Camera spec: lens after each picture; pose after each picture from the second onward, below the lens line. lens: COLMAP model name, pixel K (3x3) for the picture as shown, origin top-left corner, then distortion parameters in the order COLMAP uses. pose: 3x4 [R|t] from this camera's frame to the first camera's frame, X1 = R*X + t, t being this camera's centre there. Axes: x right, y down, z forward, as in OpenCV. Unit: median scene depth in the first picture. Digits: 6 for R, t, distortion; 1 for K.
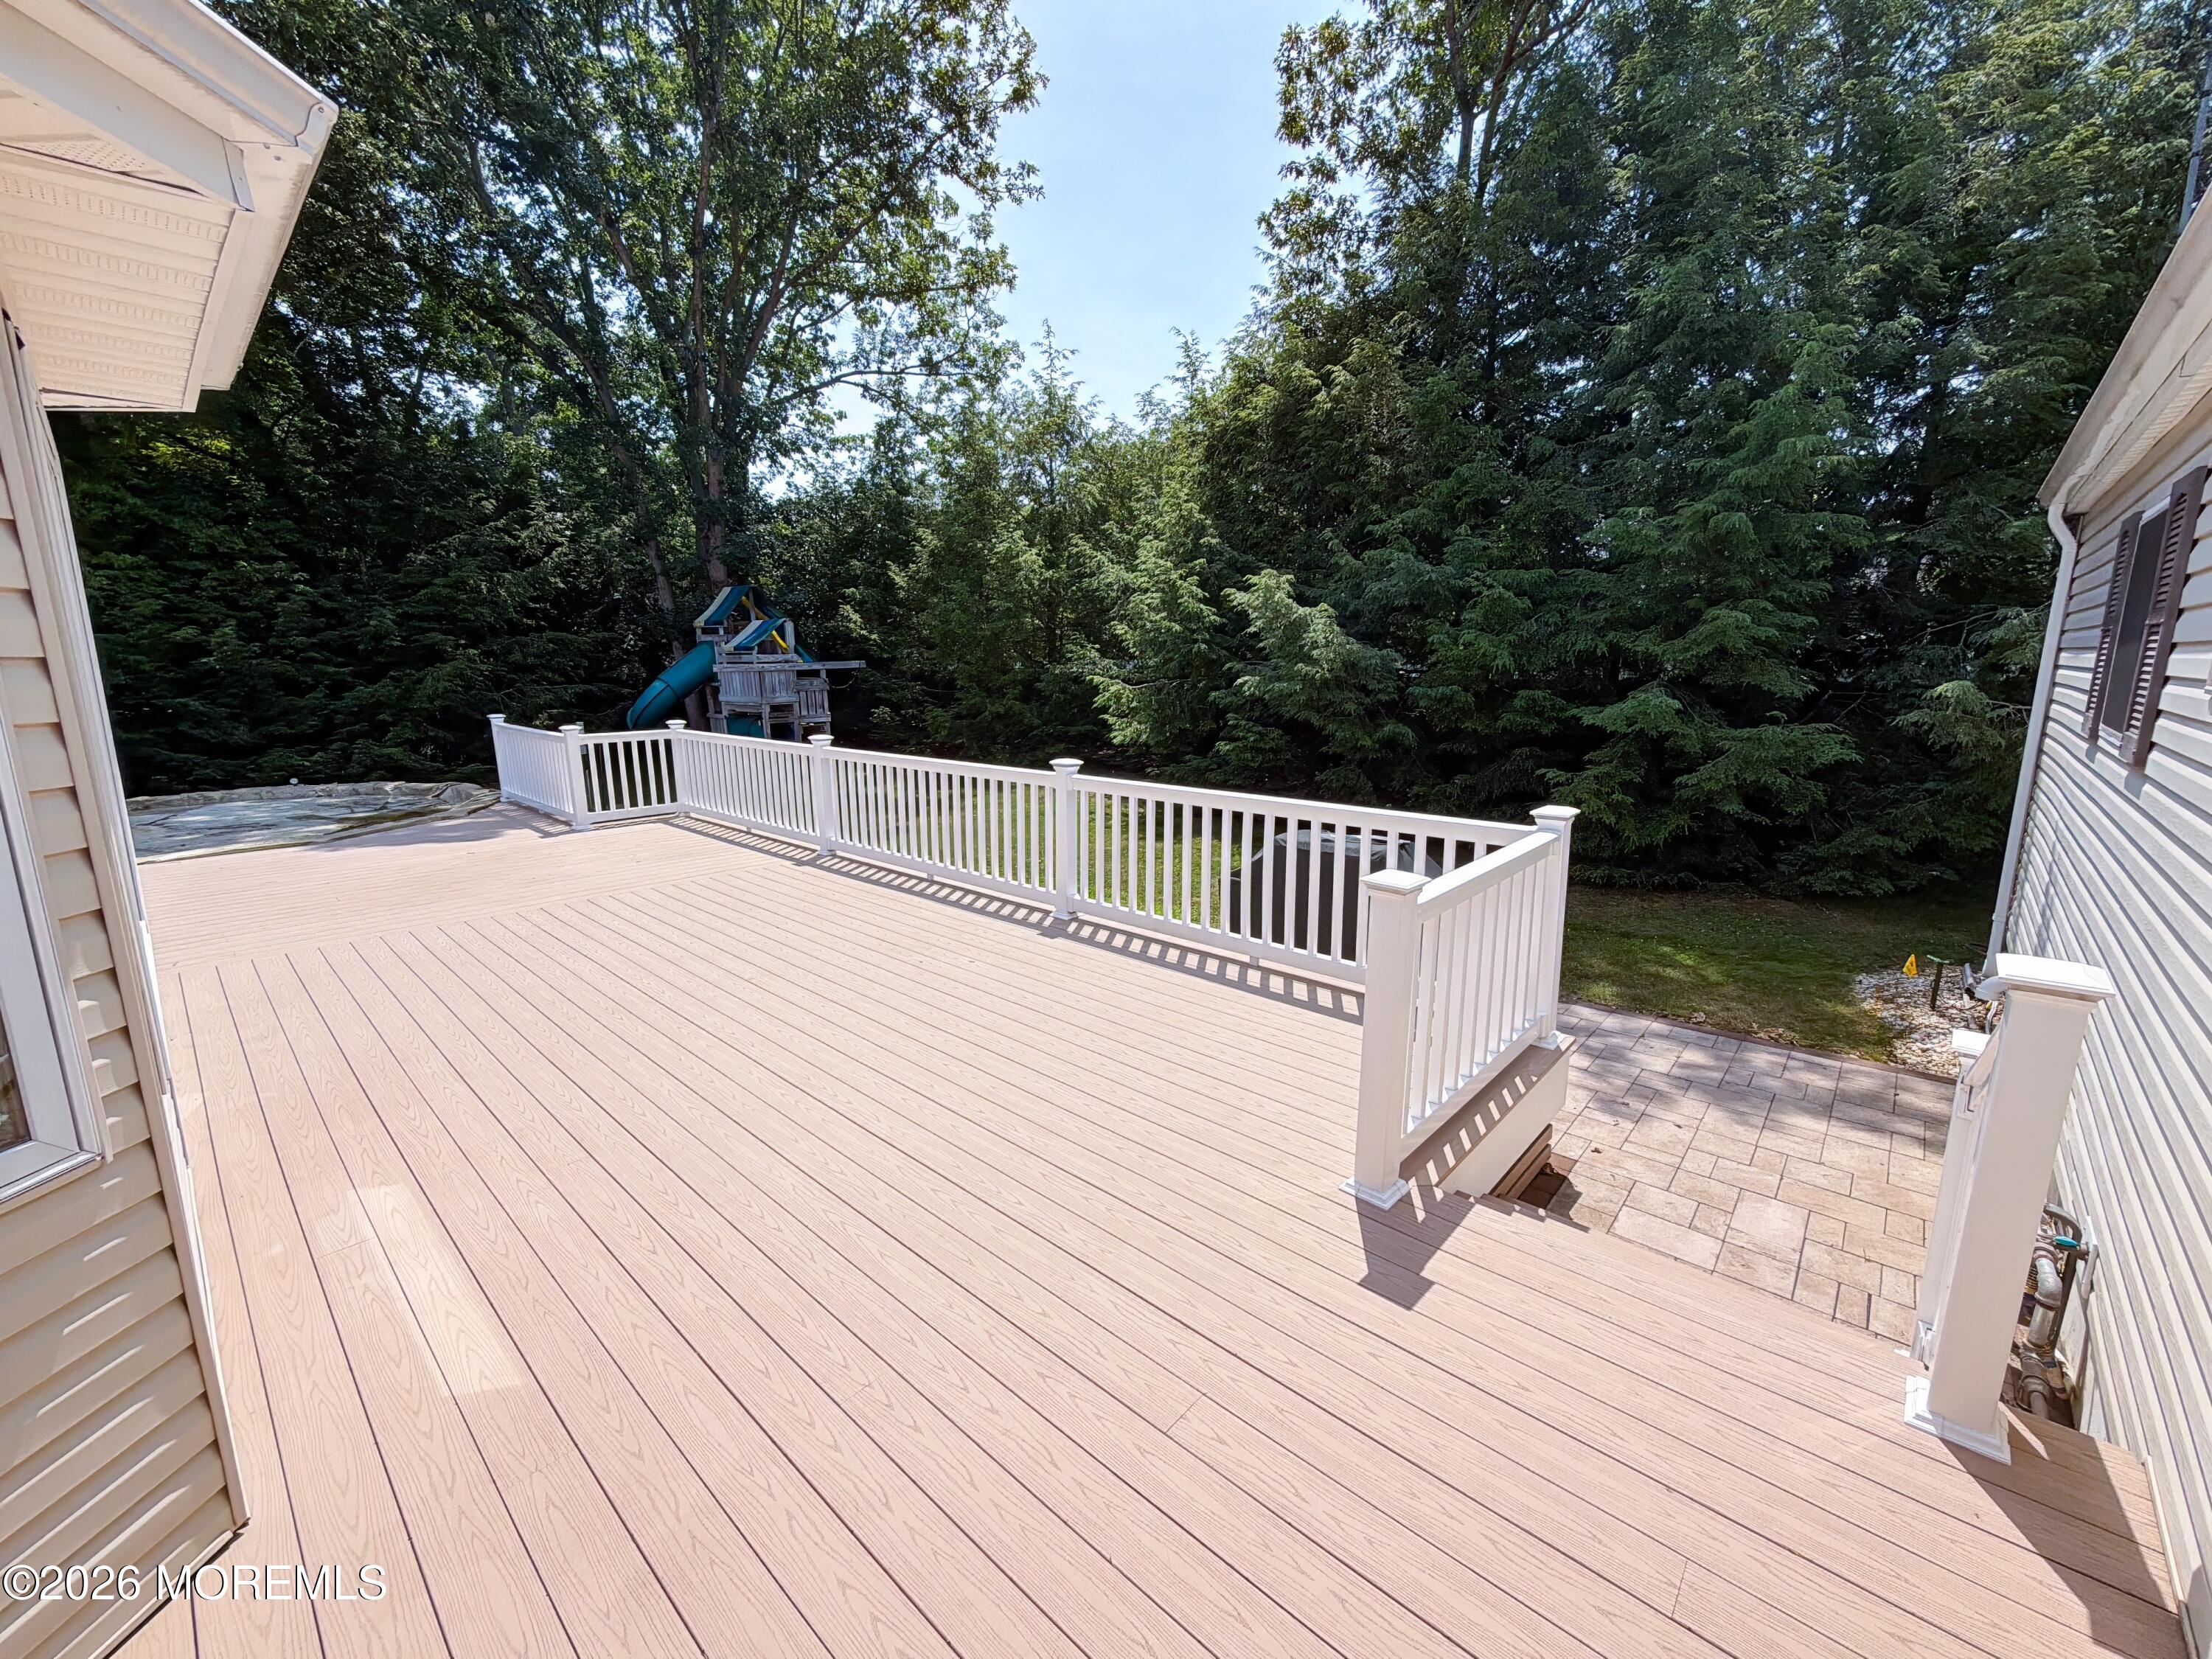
lens RADIAL K [[902.4, 0, 1106.0], [0, 902.4, 829.5], [0, 0, 1]] dist [0.003370, -0.000652]
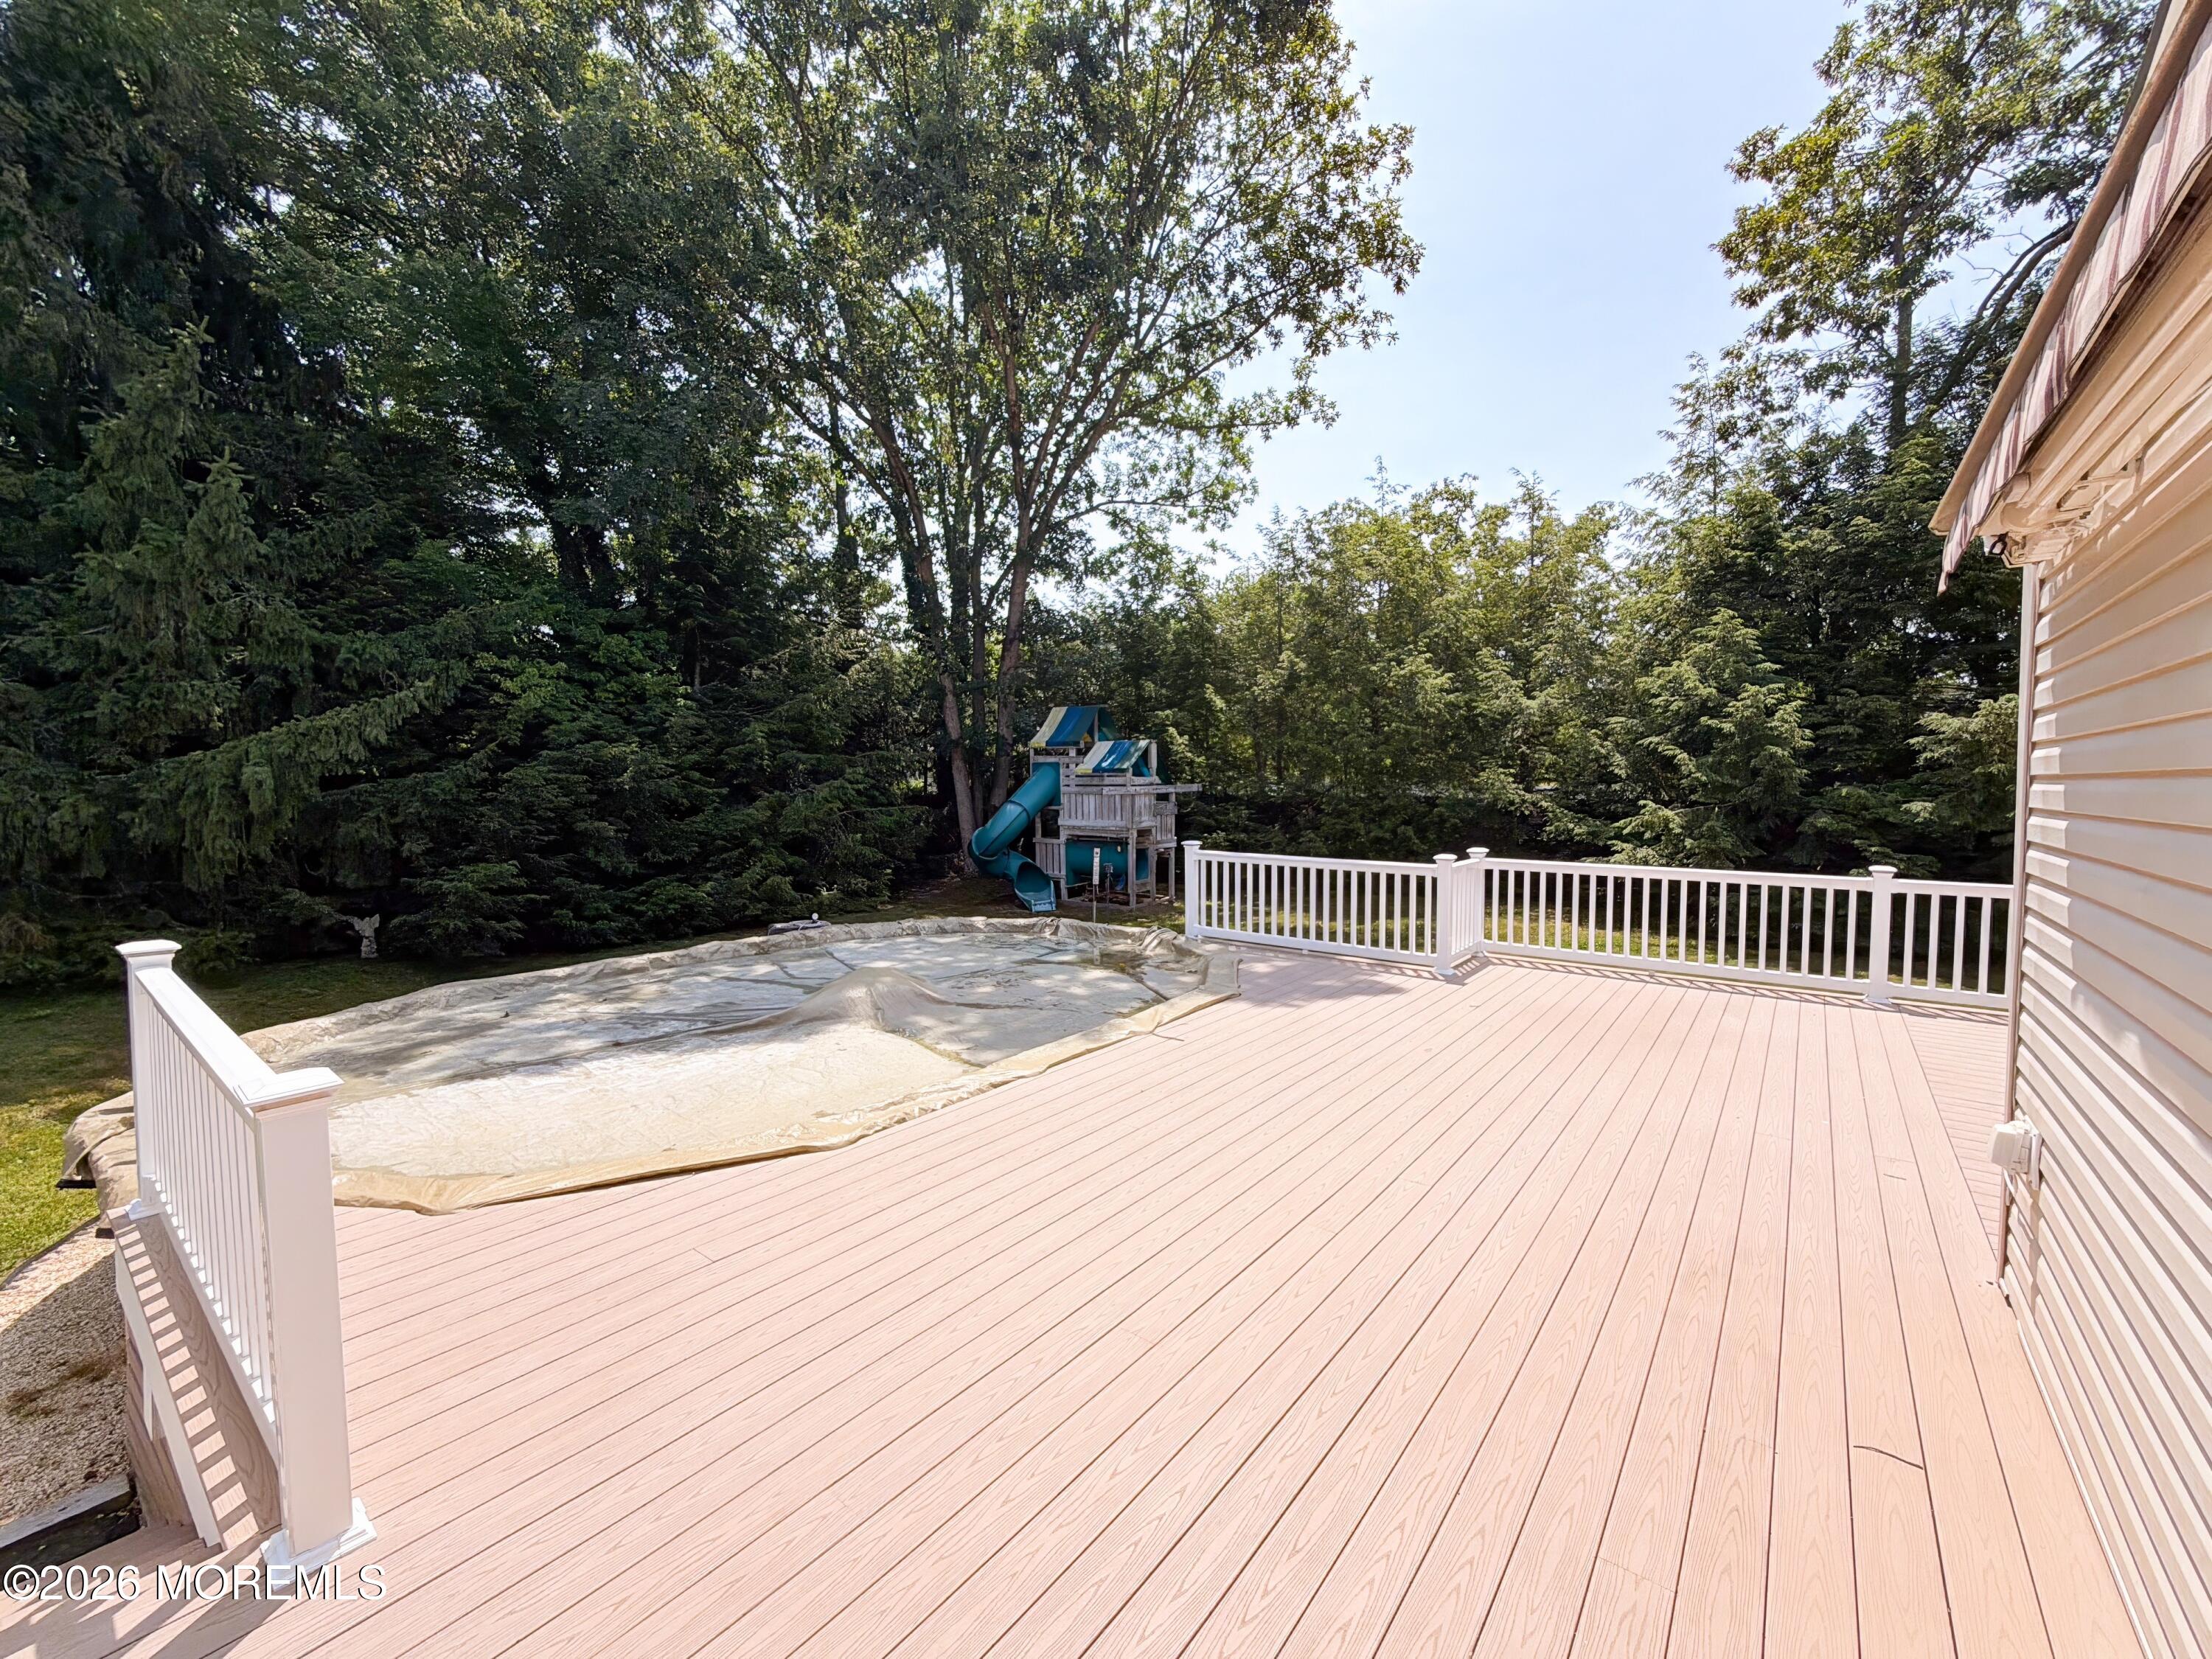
lens RADIAL K [[902.4, 0, 1106.0], [0, 902.4, 829.5], [0, 0, 1]] dist [0.003370, -0.000652]
pose [[0.996822, 0.001122, 0.079659, -0.468654], [0.010072, 0.990103, -0.139980, -0.007675], [-0.079027, 0.140337, 0.986945, 0.079616]]
